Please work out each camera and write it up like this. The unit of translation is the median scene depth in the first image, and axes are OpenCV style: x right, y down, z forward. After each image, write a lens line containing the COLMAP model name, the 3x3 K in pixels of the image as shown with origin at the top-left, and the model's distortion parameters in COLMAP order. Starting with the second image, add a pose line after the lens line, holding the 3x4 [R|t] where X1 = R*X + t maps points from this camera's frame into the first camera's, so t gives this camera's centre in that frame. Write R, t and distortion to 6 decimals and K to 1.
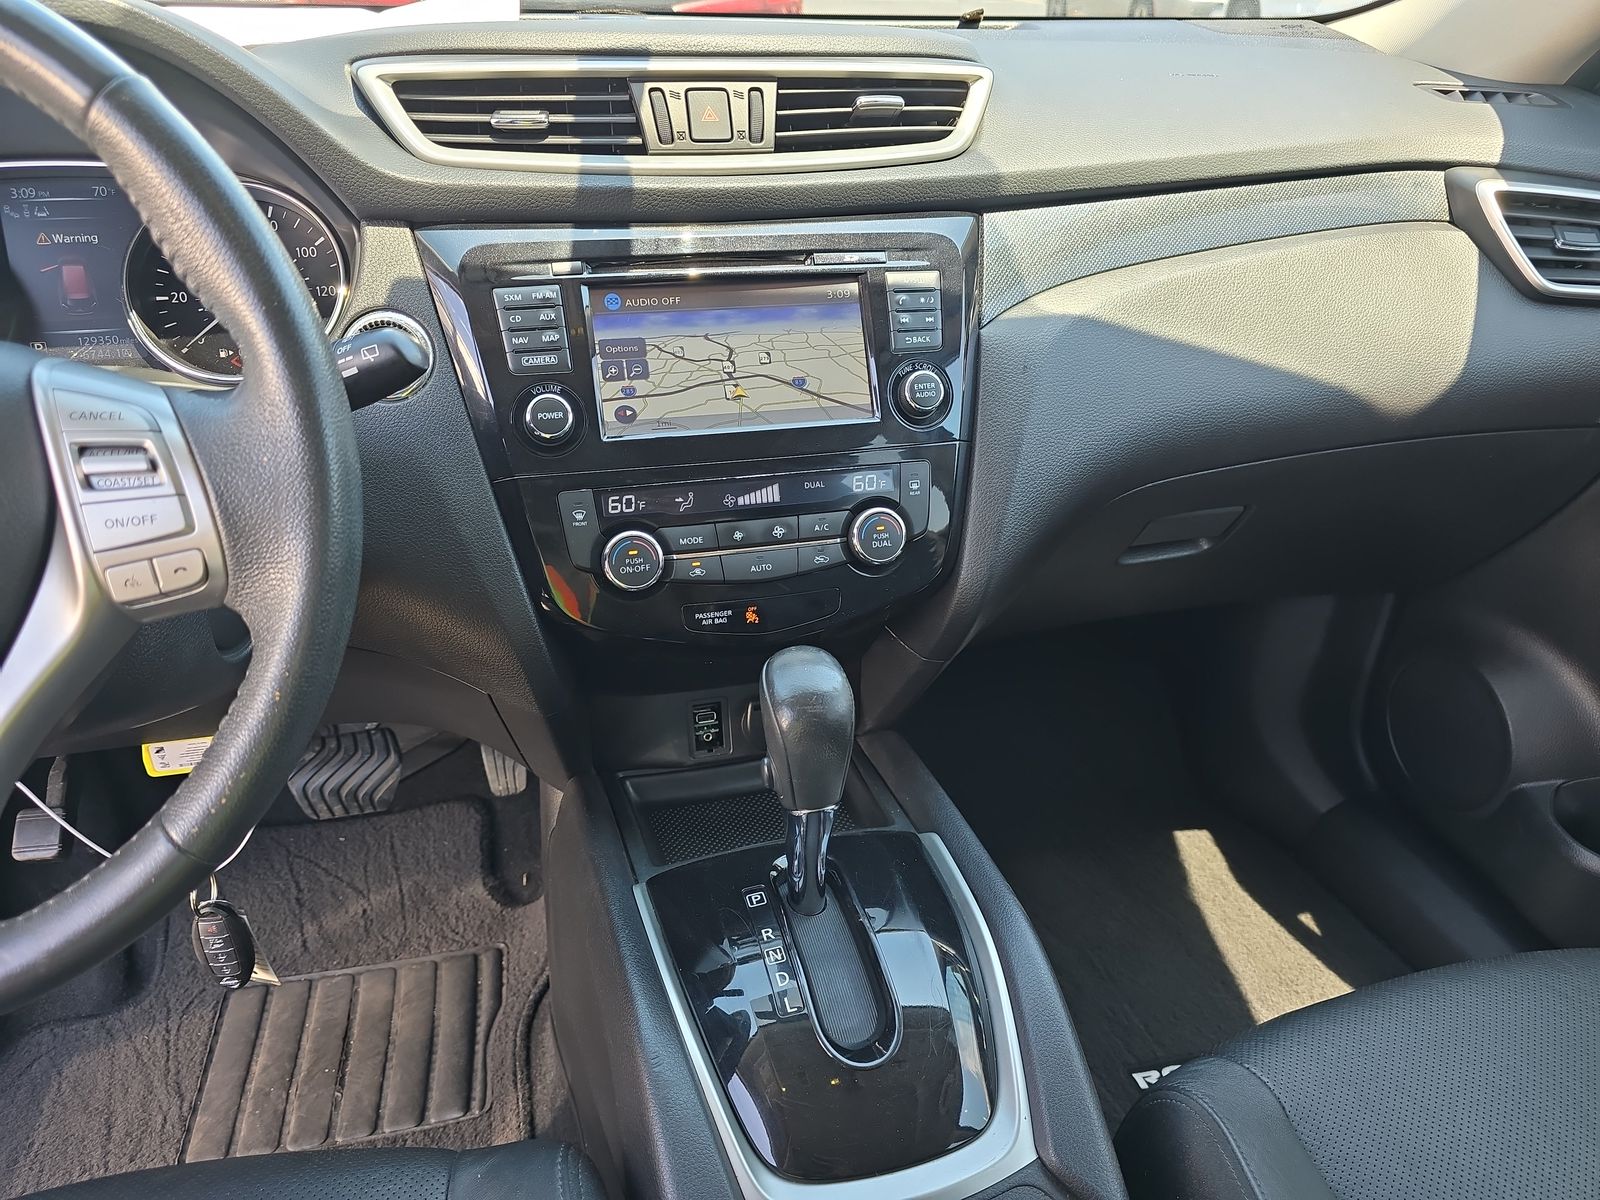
lens RADIAL K [[1079.9, 0, 801.9], [0, 1079.9, 604.8], [0, 0, 1]] dist [0.009574, -0.026165]
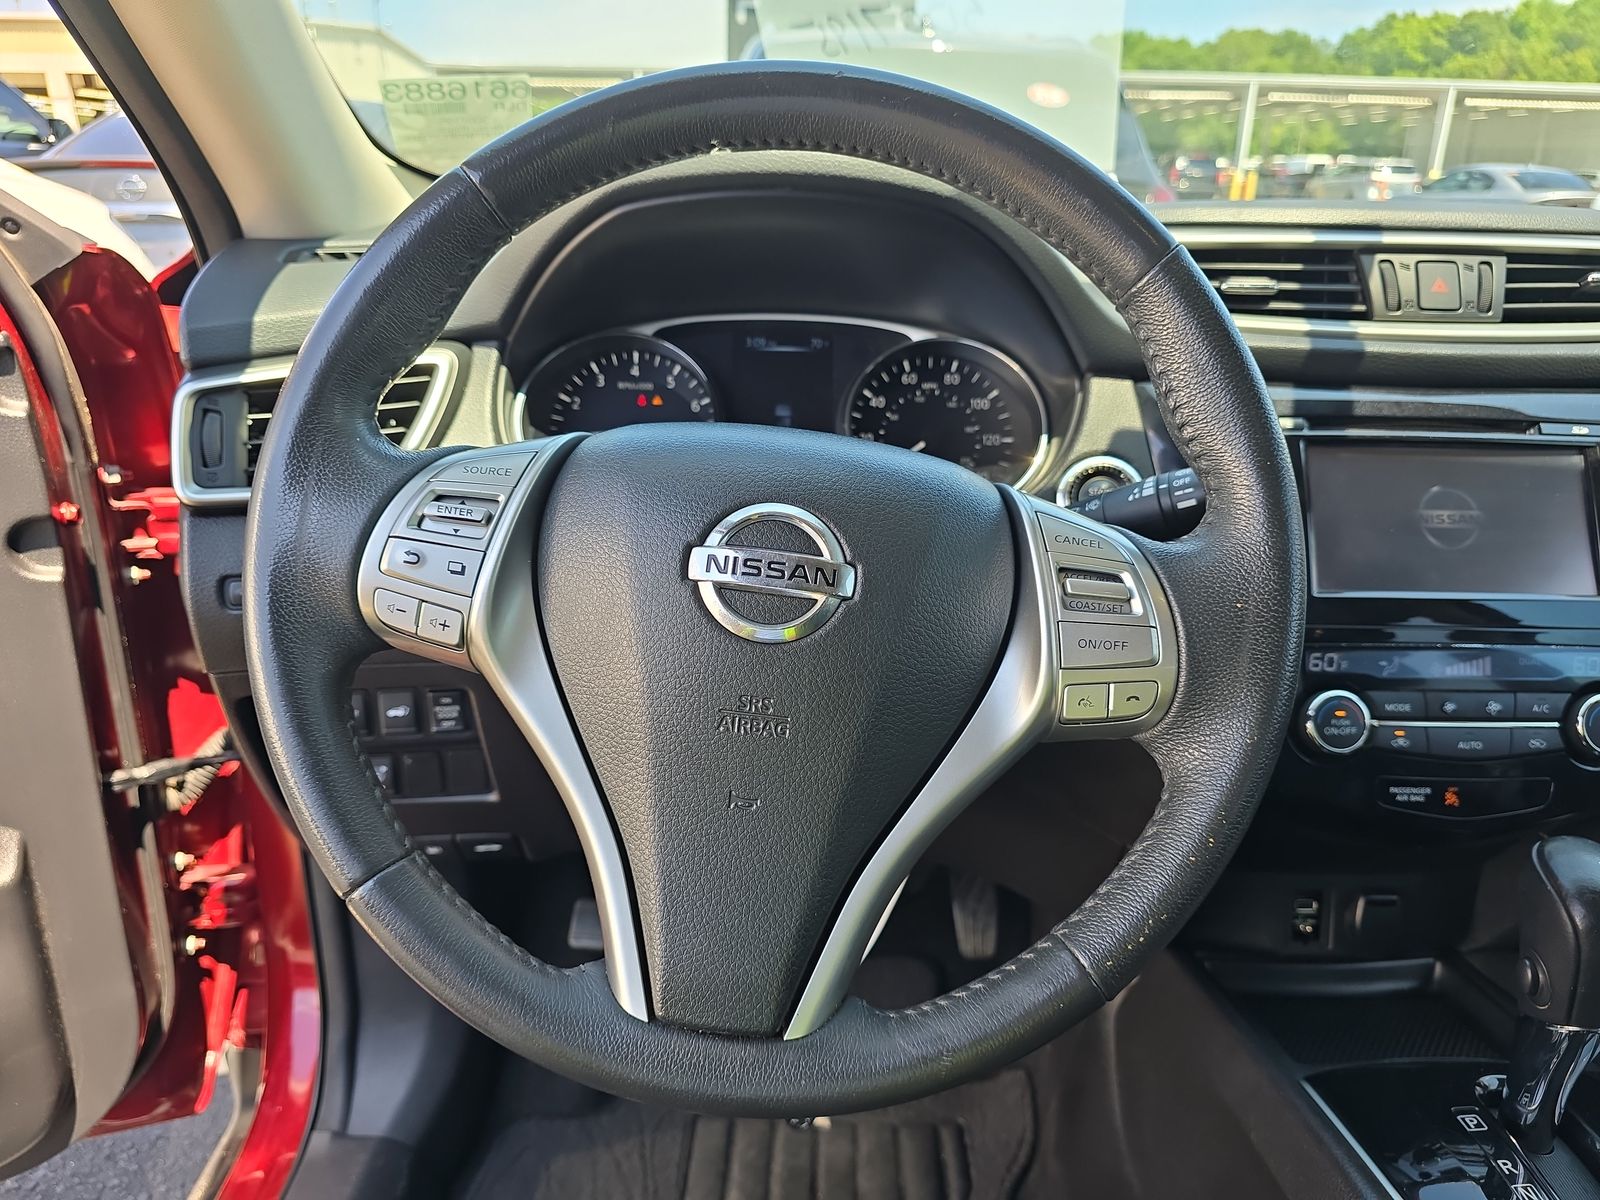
lens RADIAL K [[1079.9, 0, 796.1], [0, 1079.9, 599.1], [0, 0, 1]] dist [0.009574, -0.026165]
pose [[0.966027, 0.083567, -0.244558, -0.390021], [-0.125027, 0.979292, -0.159236, 0.063715], [0.226187, 0.184402, 0.956470, -0.035275]]
